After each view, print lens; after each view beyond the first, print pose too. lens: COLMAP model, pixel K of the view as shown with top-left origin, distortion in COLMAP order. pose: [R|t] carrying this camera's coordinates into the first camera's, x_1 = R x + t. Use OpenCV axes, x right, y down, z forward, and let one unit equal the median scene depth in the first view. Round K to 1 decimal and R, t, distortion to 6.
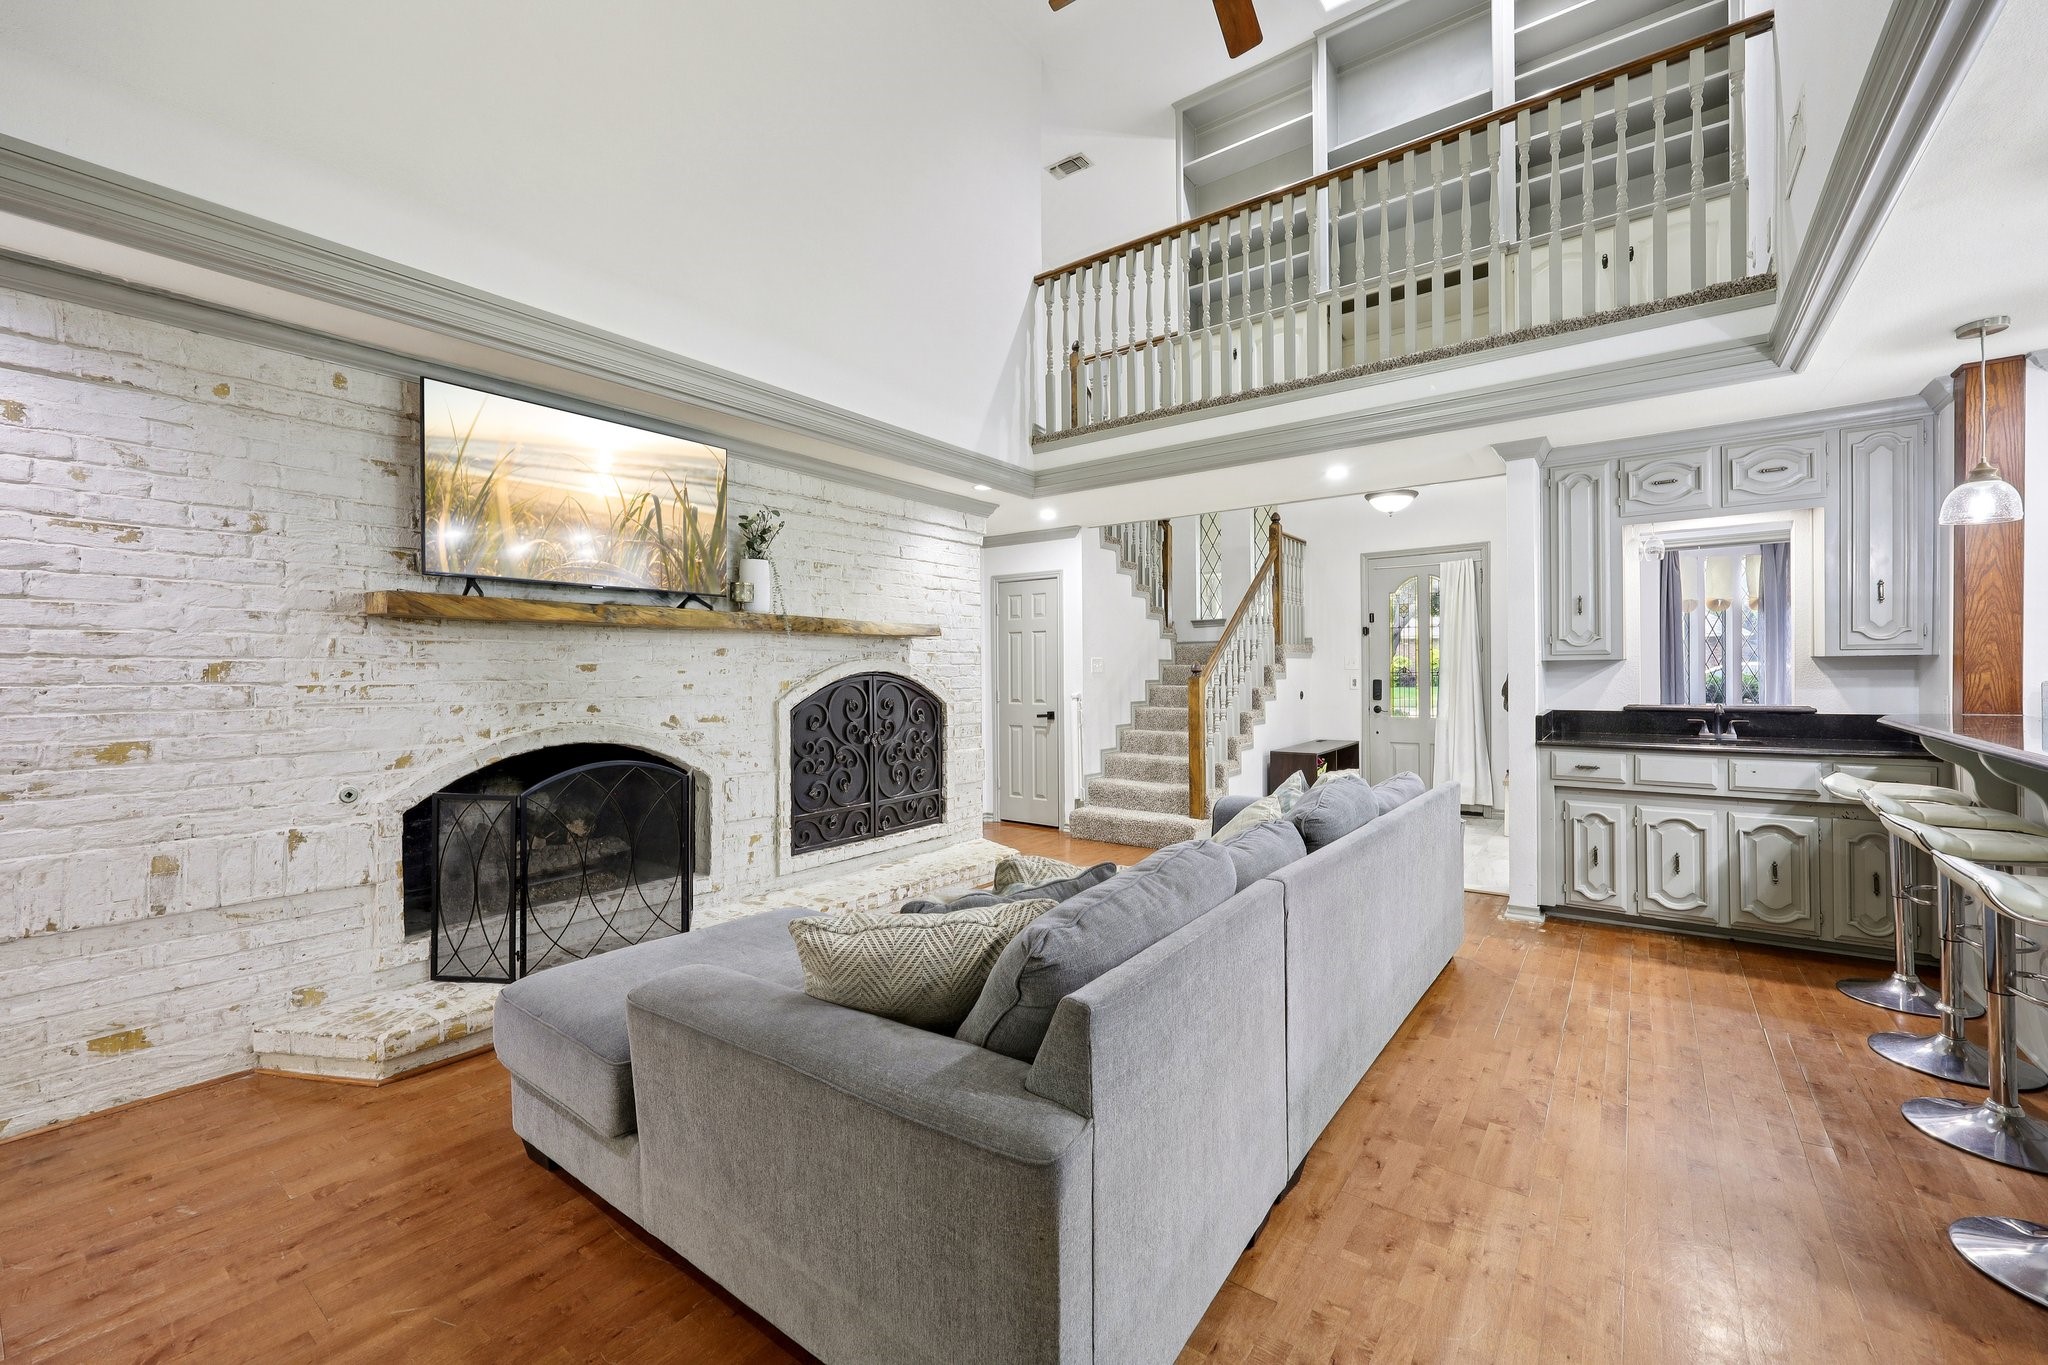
lens RADIAL K [[830.1, 0, 1034.2], [0, 830.1, 667.4], [0, 0, 1]] dist [0.000209, 0.000317]
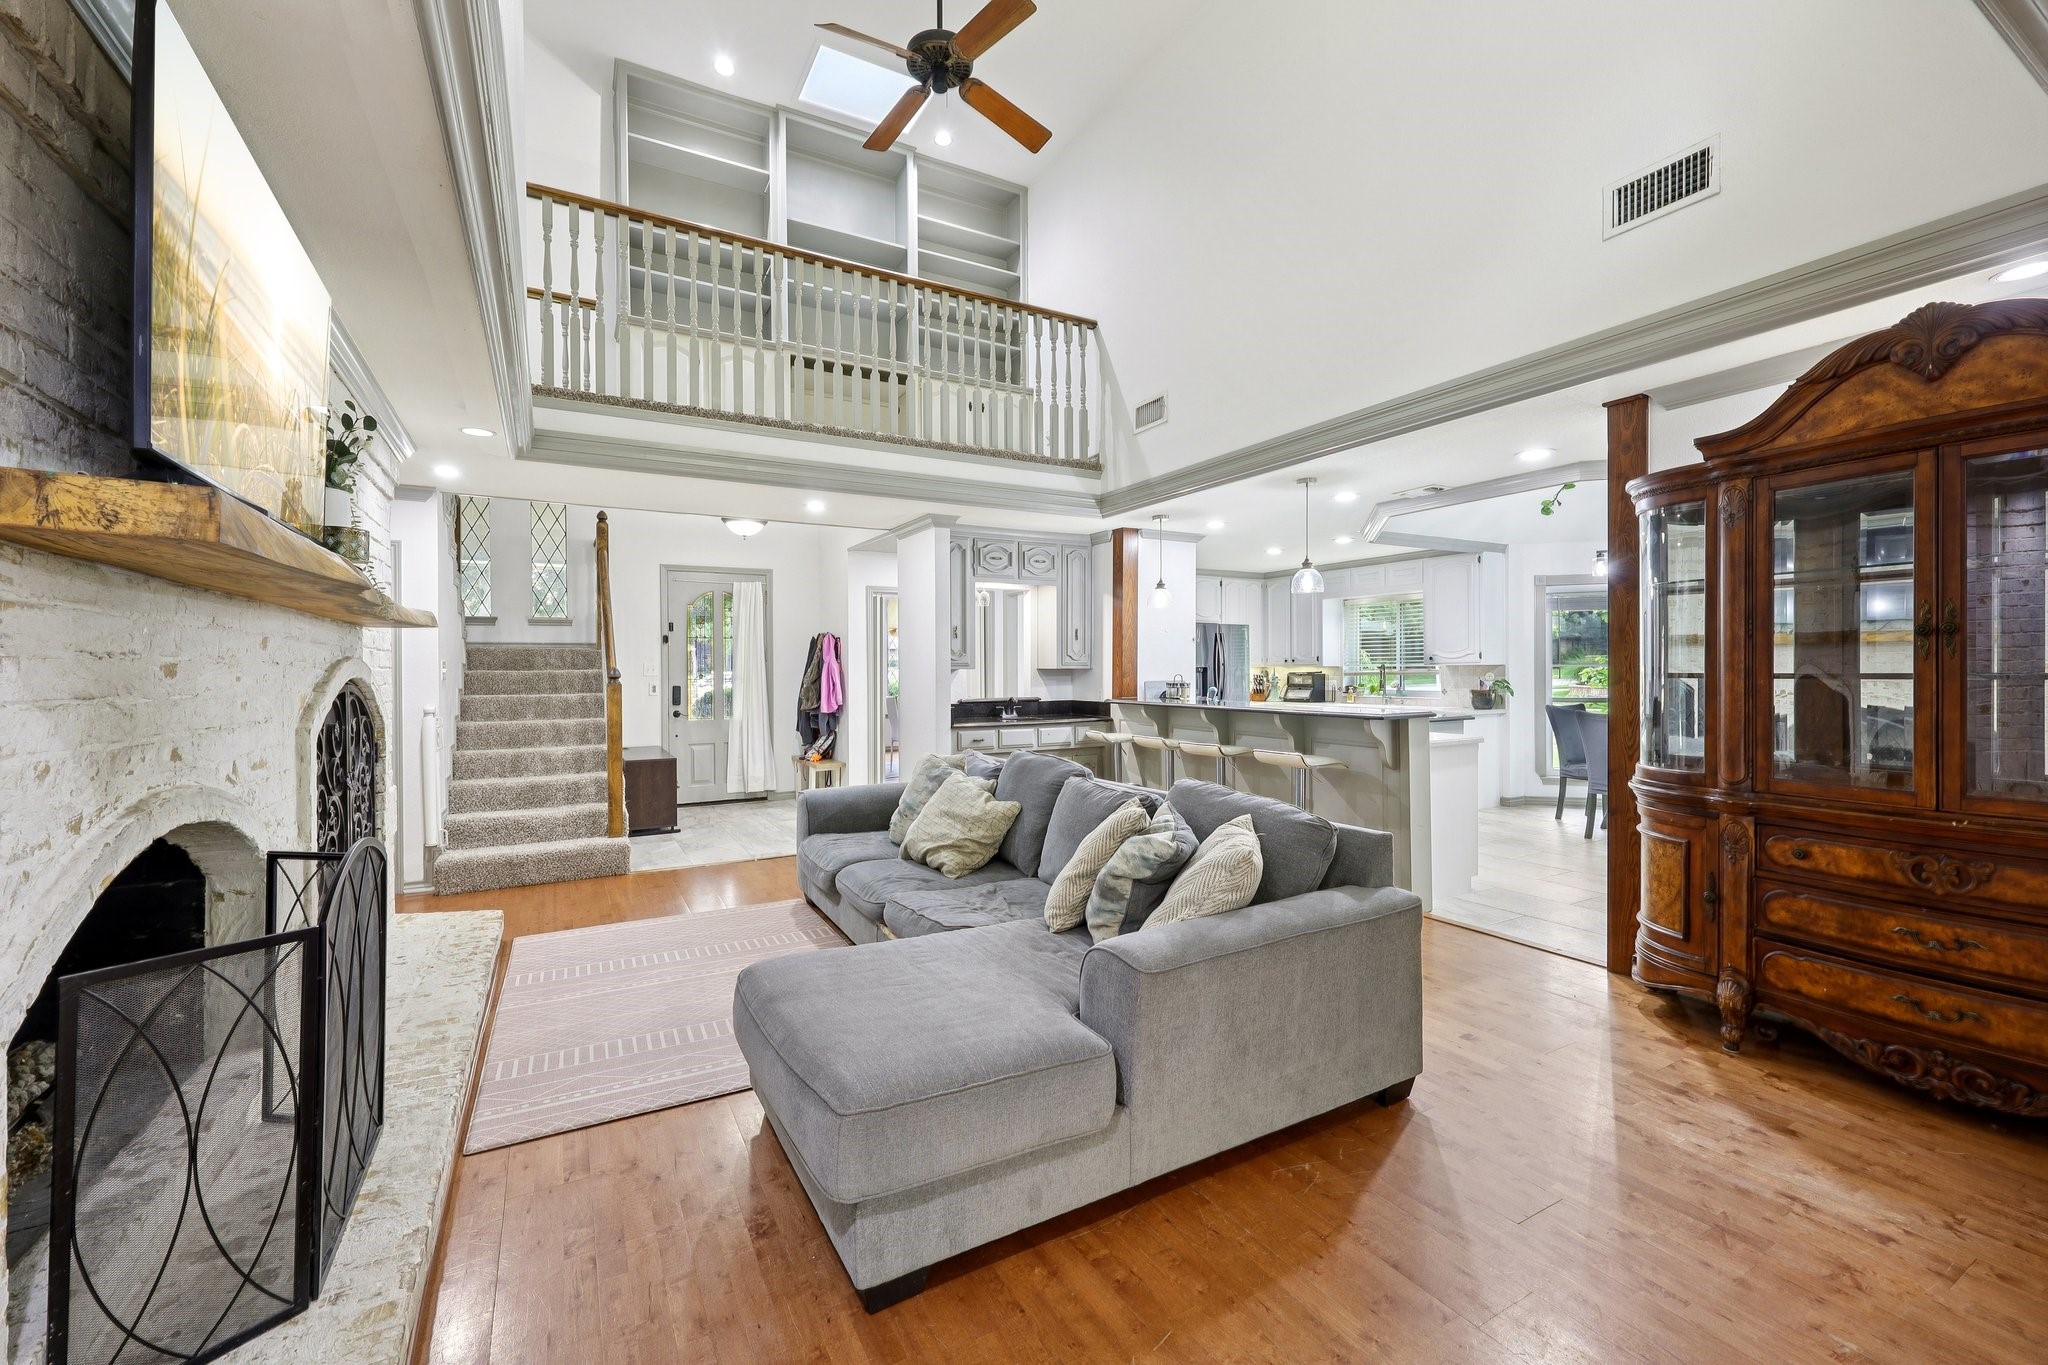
lens RADIAL K [[830.1, 0, 1021.6], [0, 830.1, 674.4], [0, 0, 1]] dist [0.000209, 0.000317]
pose [[0.409850, 0.002782, 0.912149, -0.531531], [-0.001468, 0.999996, -0.002390, 0.002668], [-0.912152, -0.000359, 0.409852, 0.241021]]
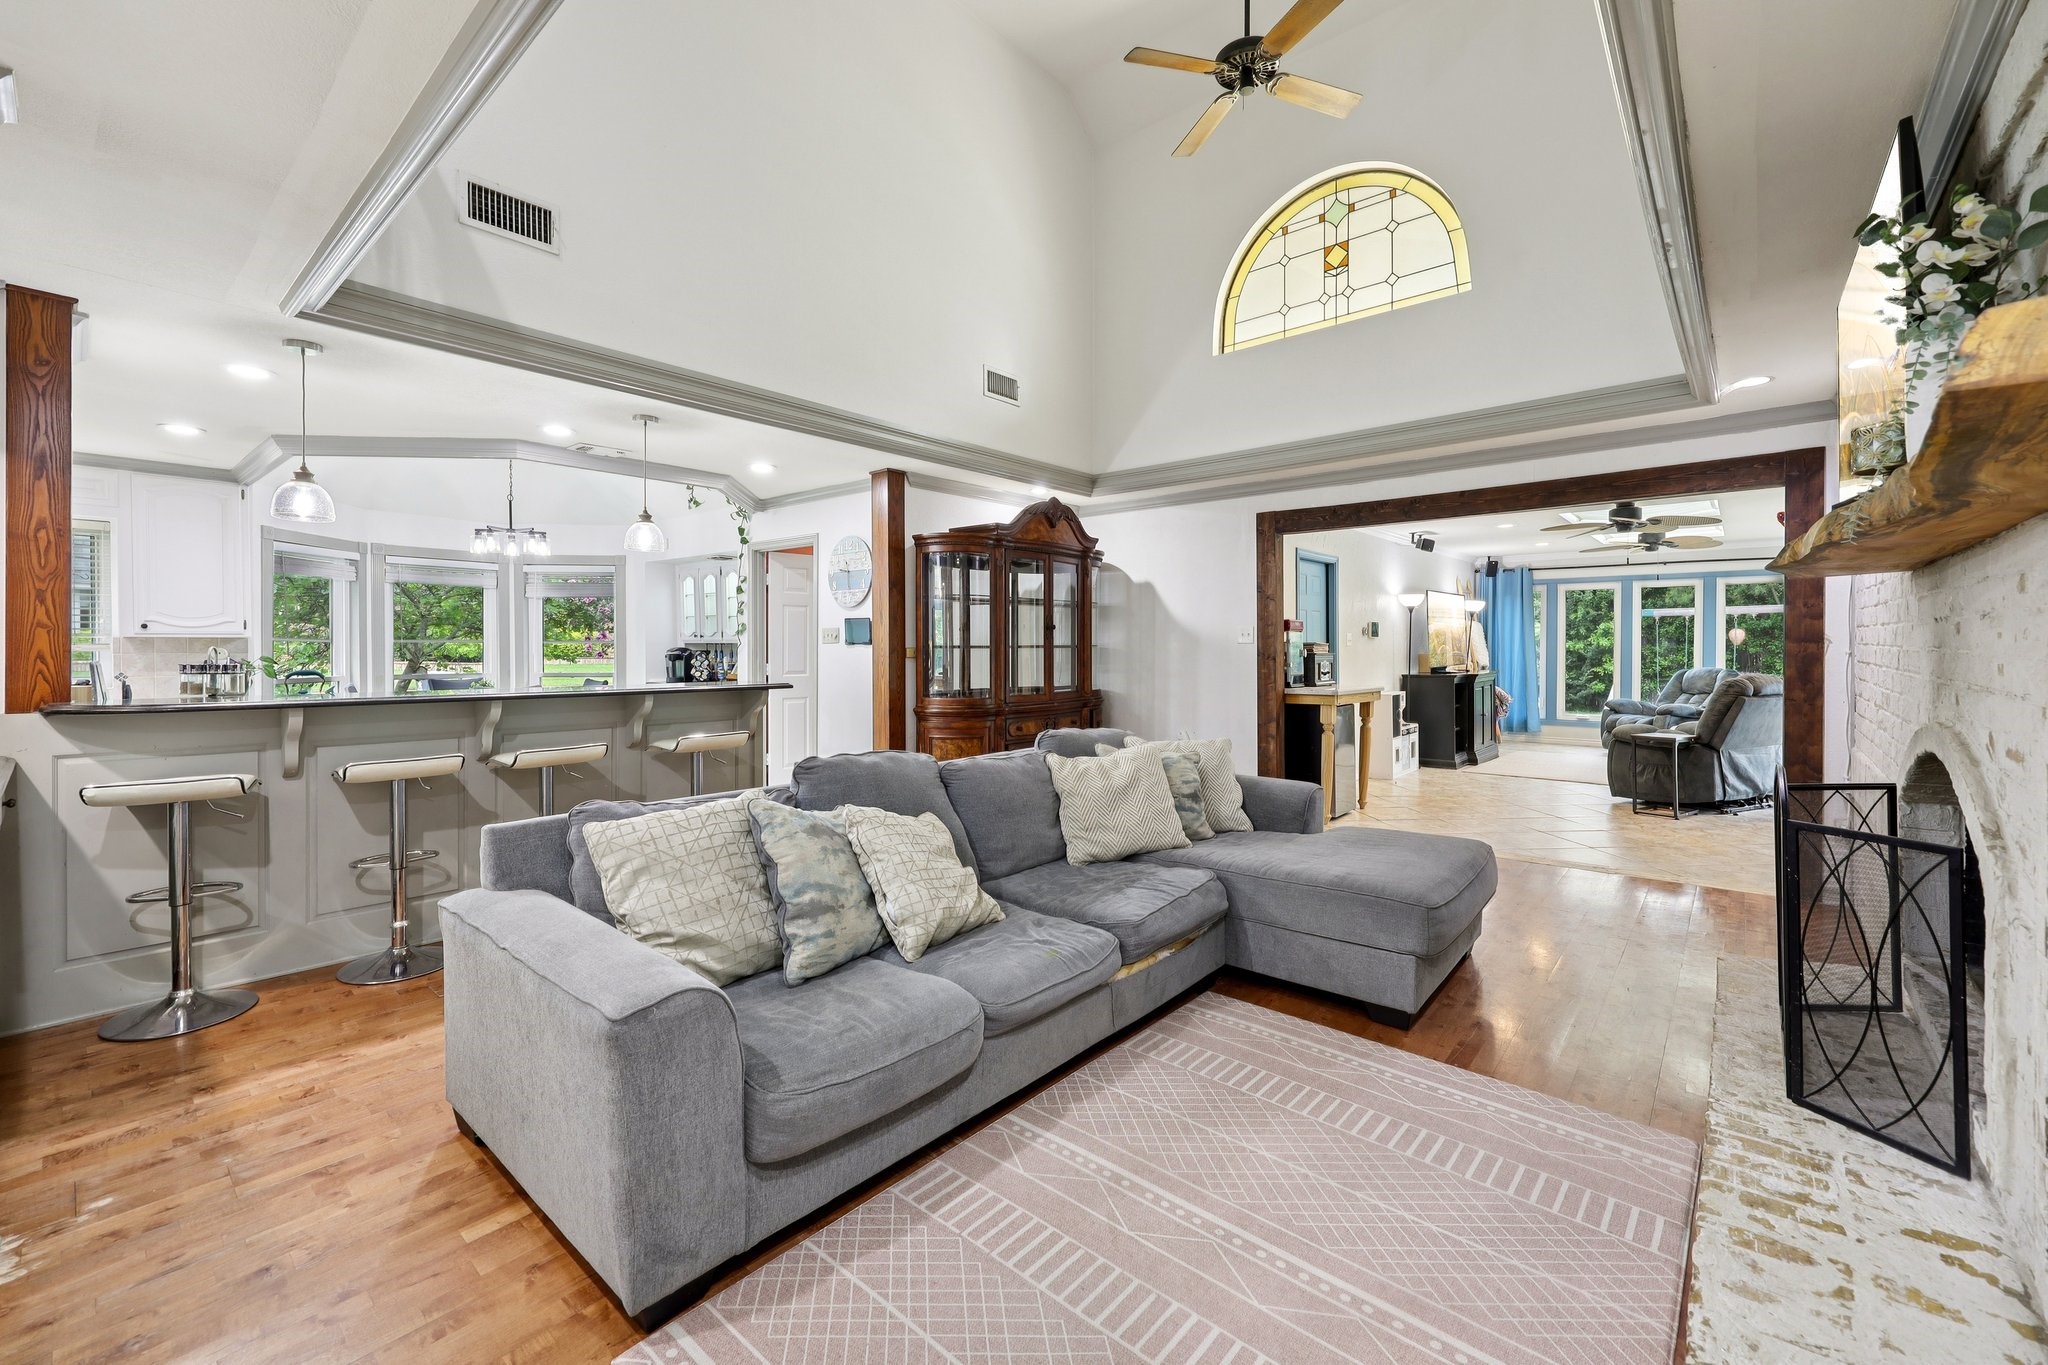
lens RADIAL K [[830.1, 0, 1022.4], [0, 830.1, 647.1], [0, 0, 1]] dist [0.000209, 0.000317]
pose [[-0.996341, 0.008385, 0.085057, 0.027087], [0.007918, 0.999952, -0.005818, 0.007936], [-0.085102, -0.005124, -0.996359, 1.090872]]
